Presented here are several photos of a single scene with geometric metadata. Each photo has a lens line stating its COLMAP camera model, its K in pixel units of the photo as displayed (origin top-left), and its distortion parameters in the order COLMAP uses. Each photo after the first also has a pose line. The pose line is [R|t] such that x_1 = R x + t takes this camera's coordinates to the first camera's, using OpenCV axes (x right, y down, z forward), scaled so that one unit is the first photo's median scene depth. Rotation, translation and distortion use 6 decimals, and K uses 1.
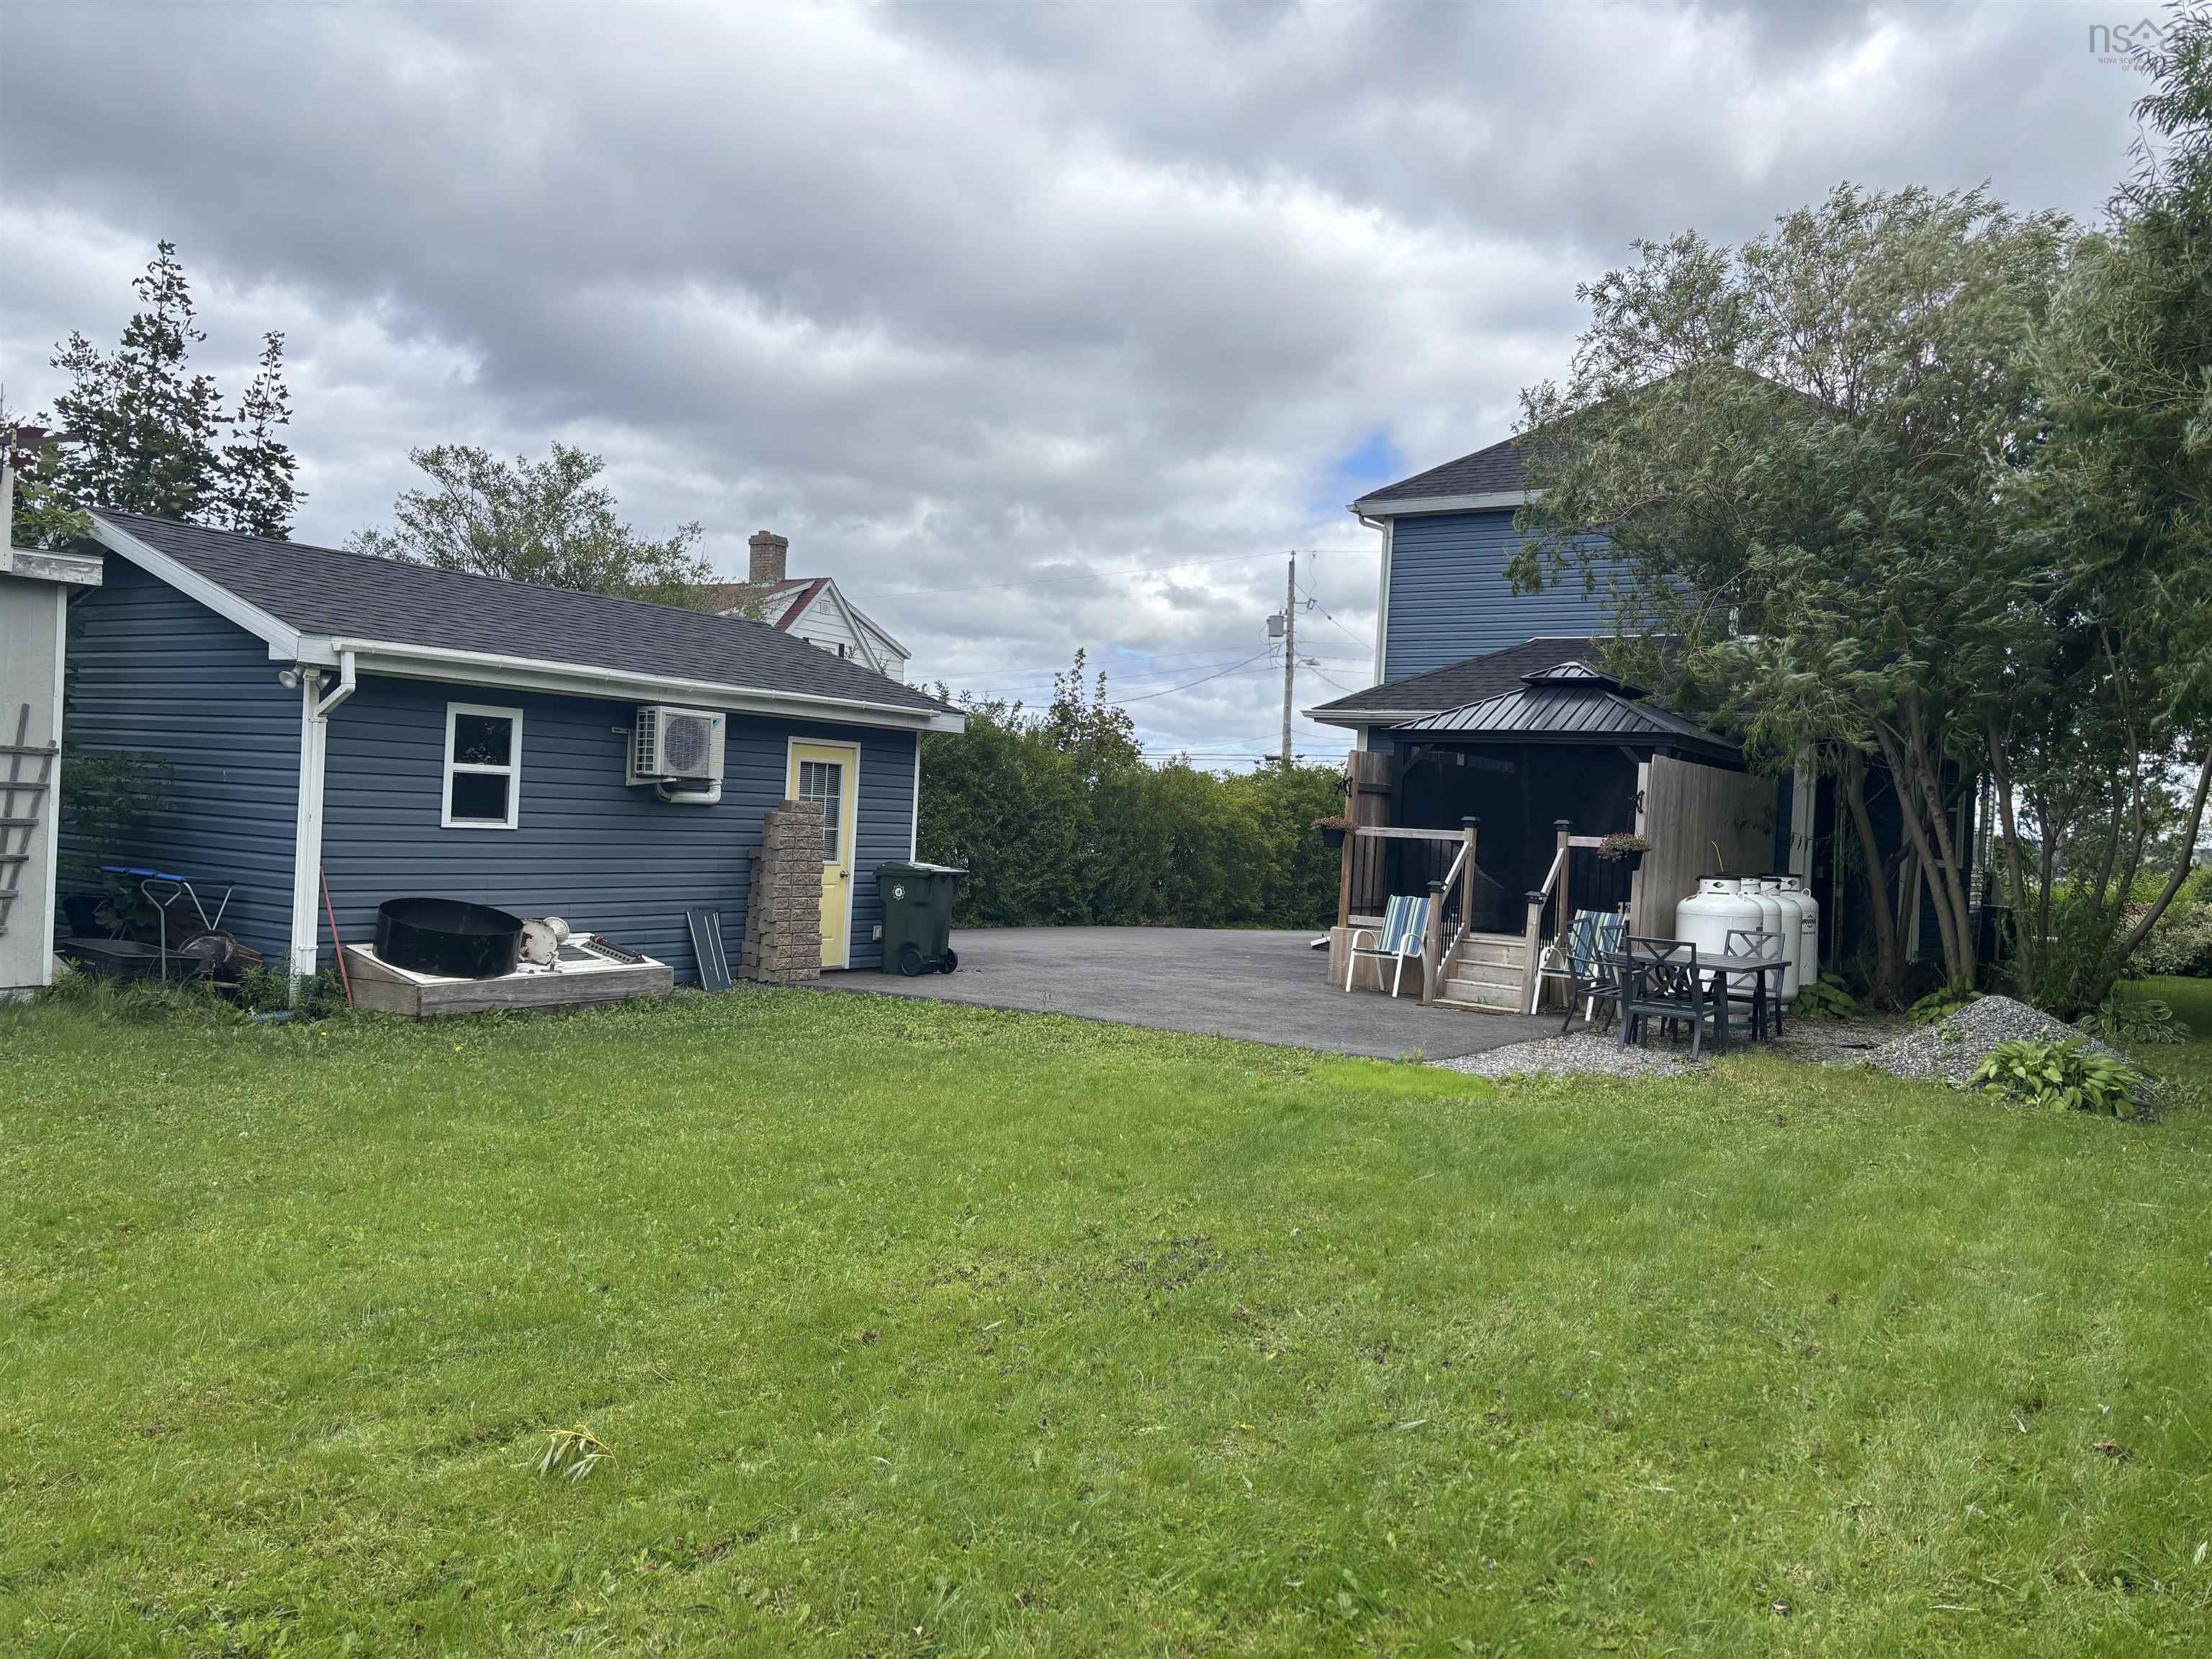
lens RADIAL K [[1673.6, 0, 1113.2], [0, 1673.6, 824.6], [0, 0, 1]] dist [0.045089, -0.054082]
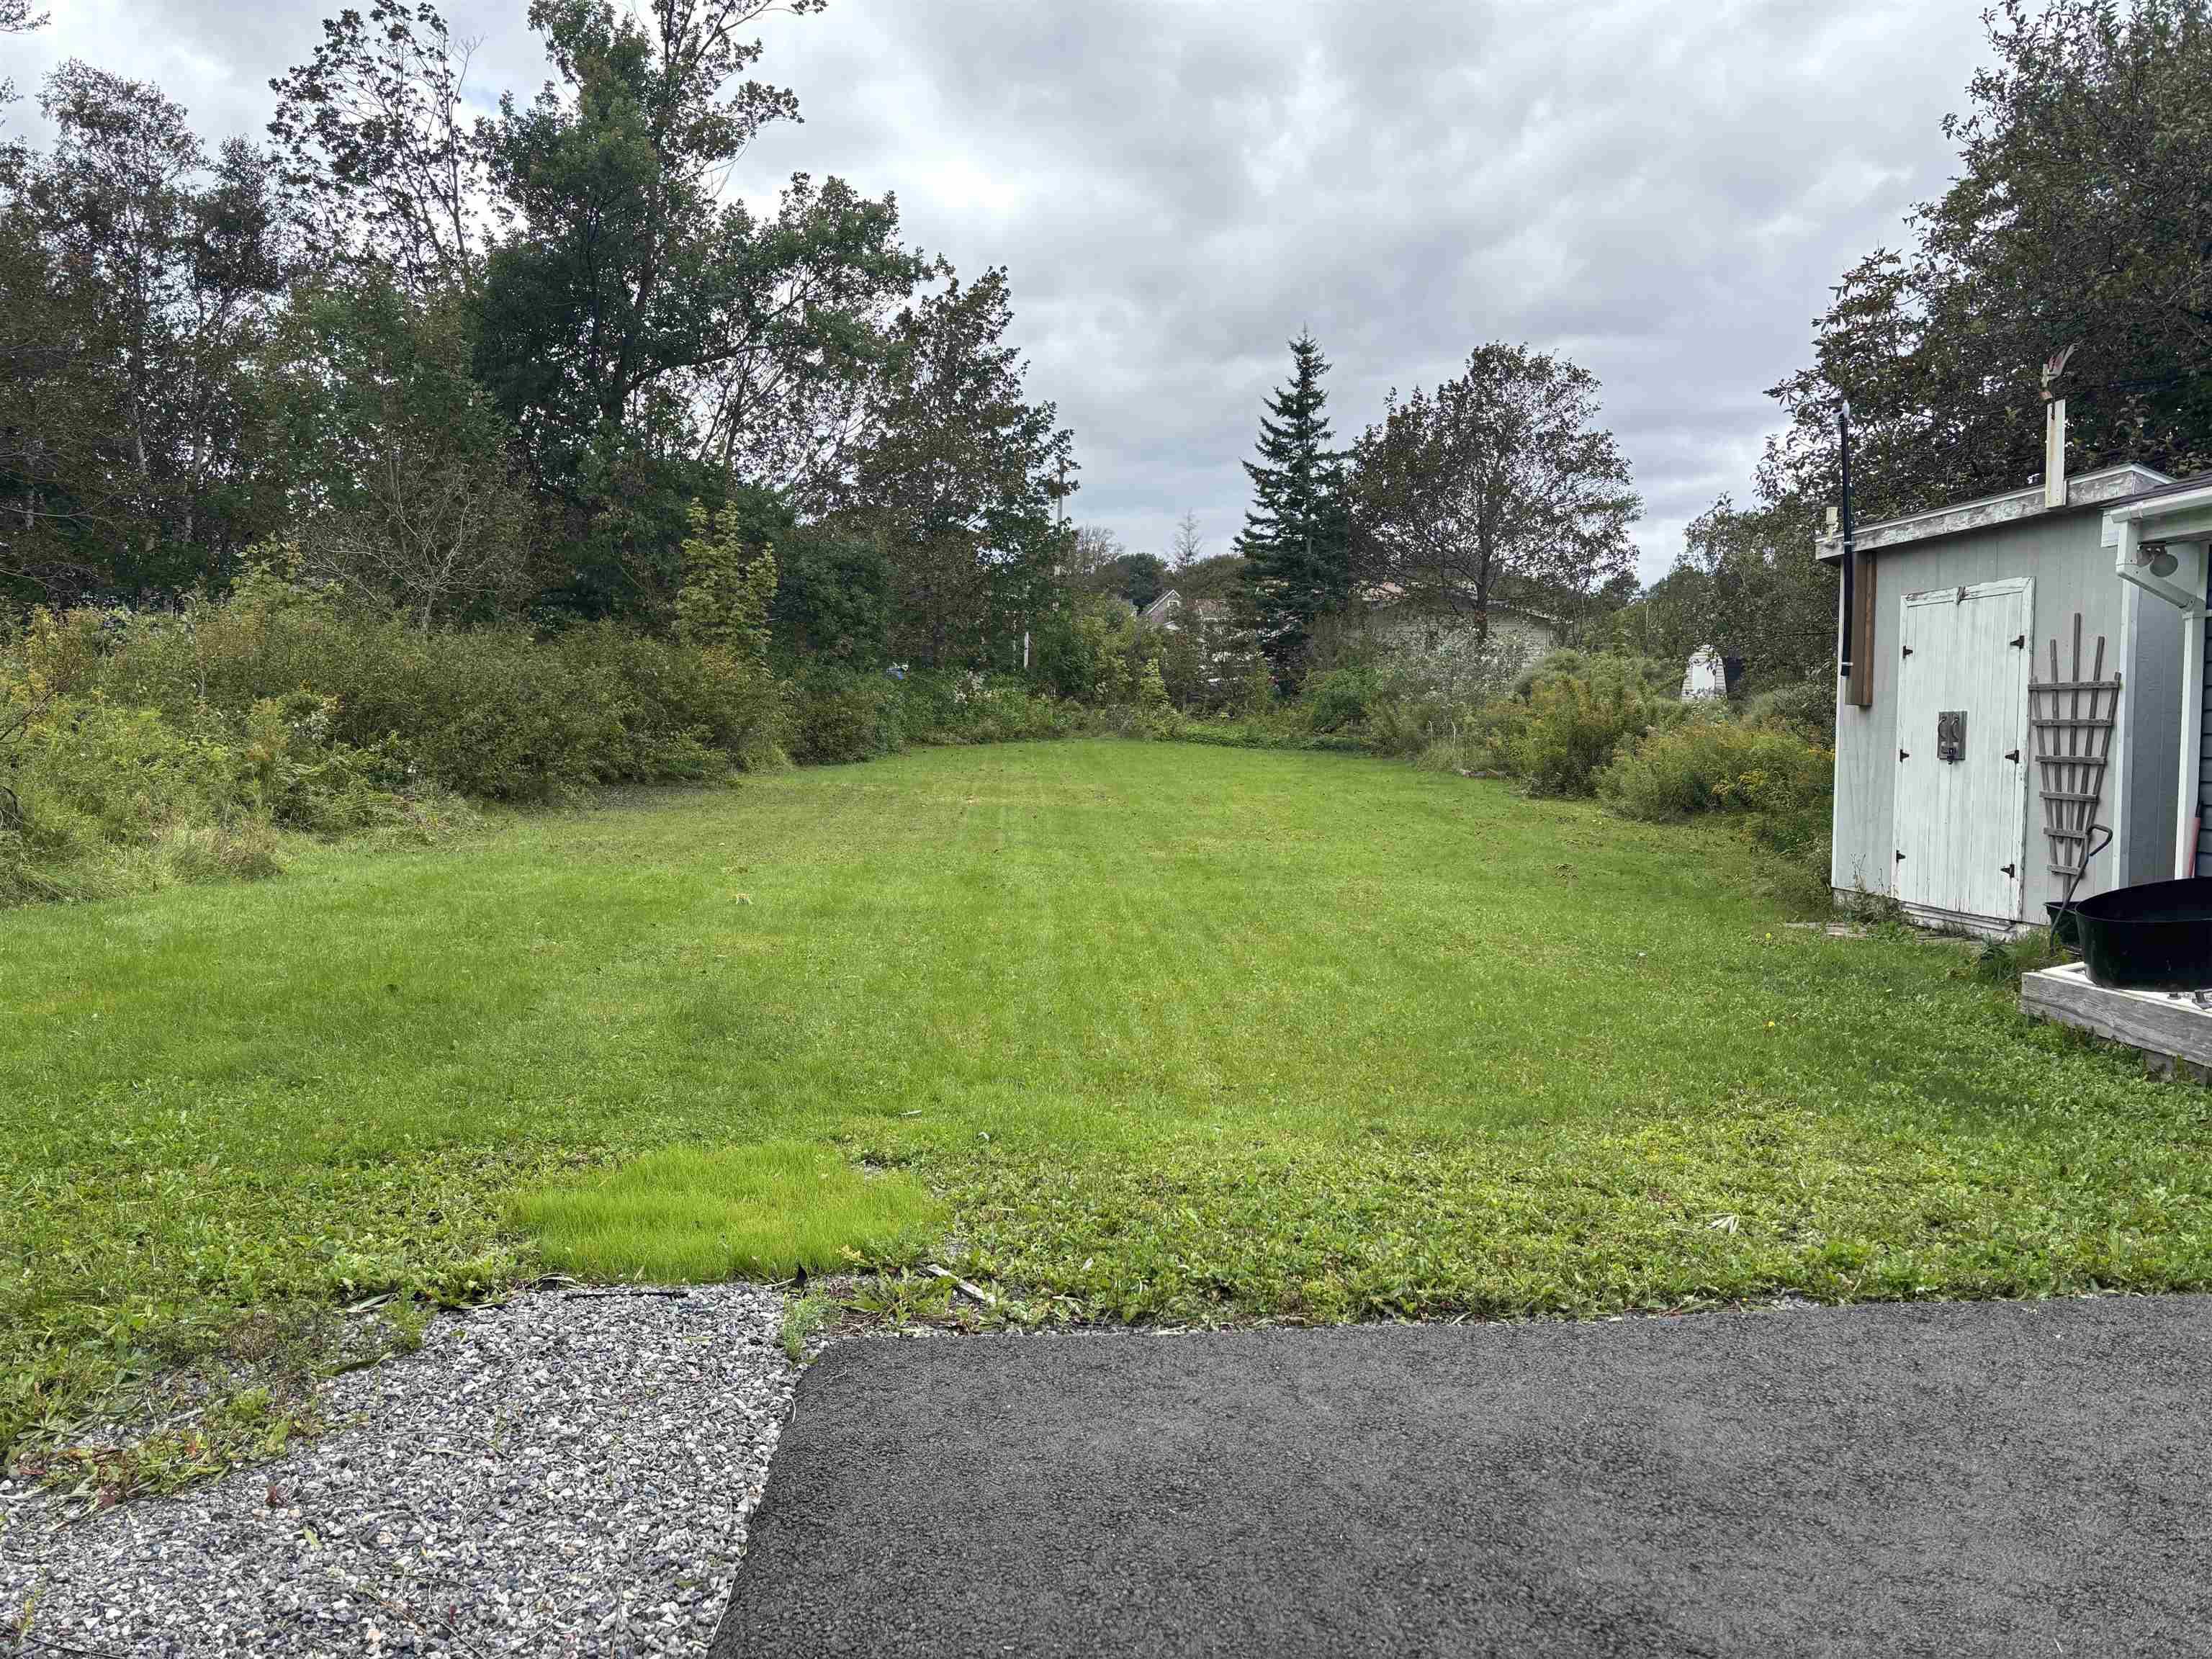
lens RADIAL K [[1673.6, 0, 1117.5], [0, 1673.6, 842.2], [0, 0, 1]] dist [0.045089, -0.054082]
pose [[-0.797332, -0.013777, -0.603383, 0.299551], [-0.054940, 0.997245, 0.049830, 0.021558], [0.601035, 0.072882, -0.795893, 1.166177]]
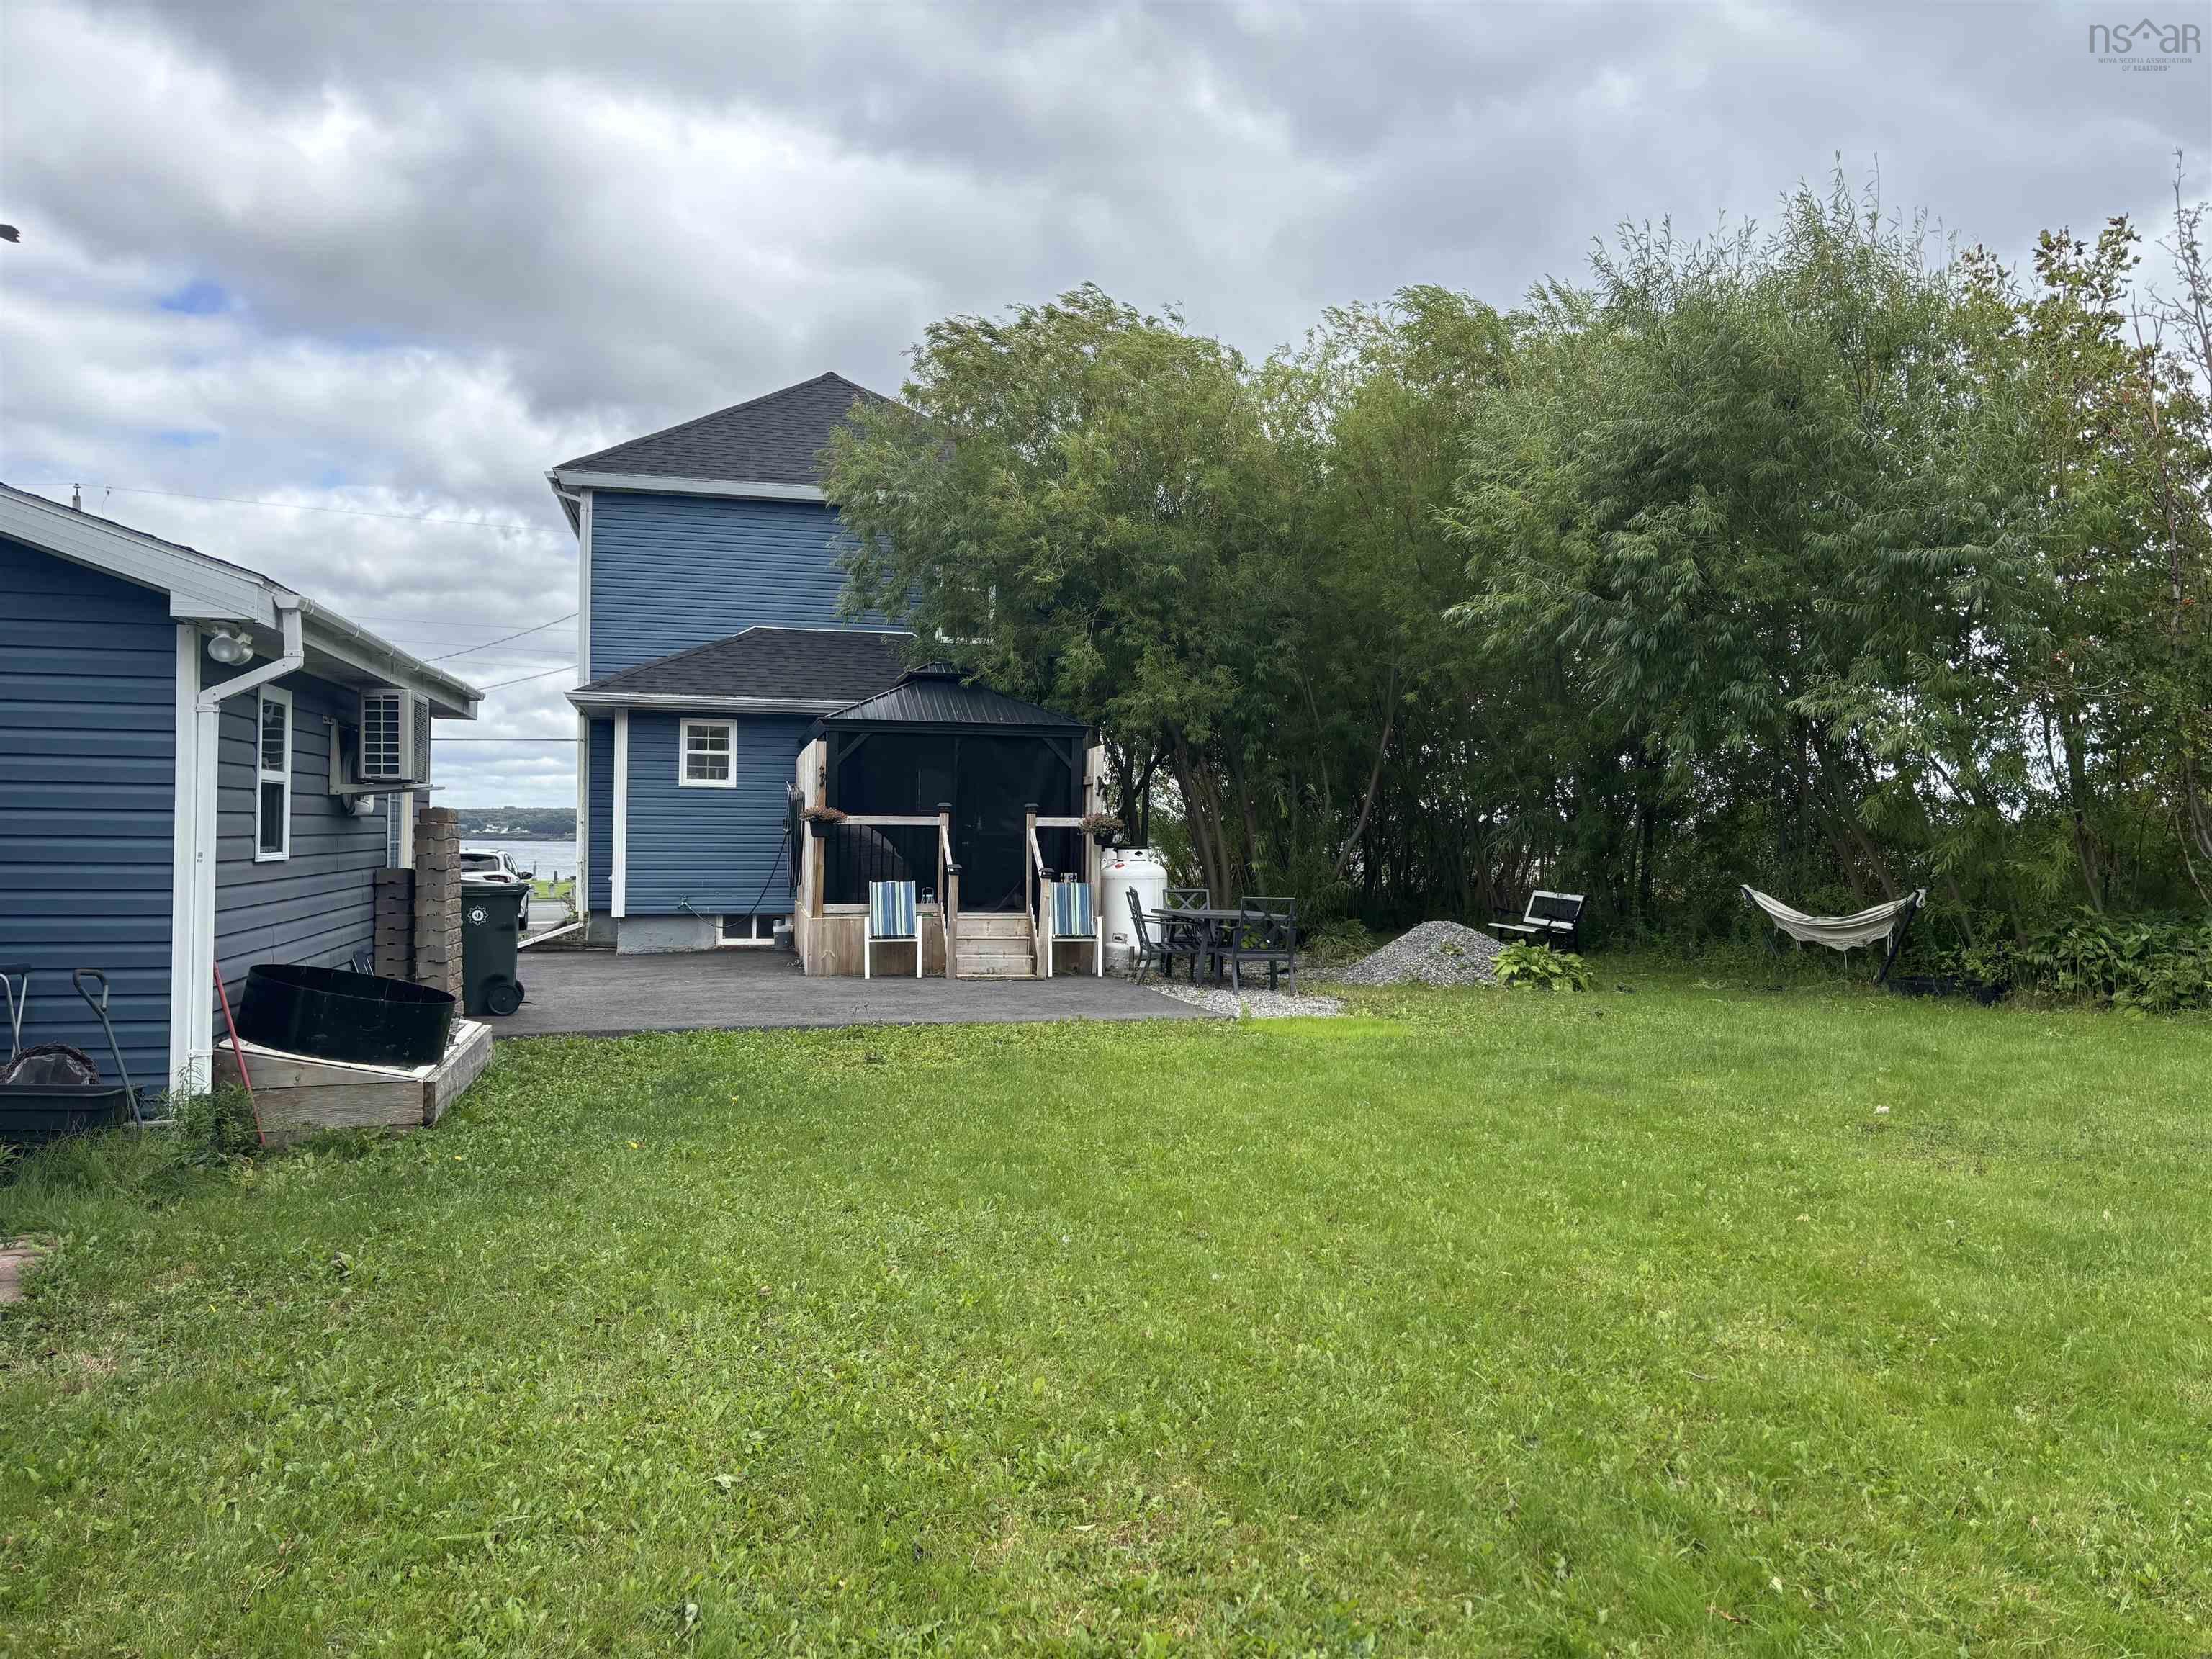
lens RADIAL K [[1673.6, 0, 1111.6], [0, 1673.6, 815.5], [0, 0, 1]] dist [0.045089, -0.054082]
pose [[0.682473, -0.037197, 0.729964, -0.640378], [0.030148, 0.999287, 0.022734, -0.022281], [-0.730289, 0.006491, 0.683107, 0.256850]]
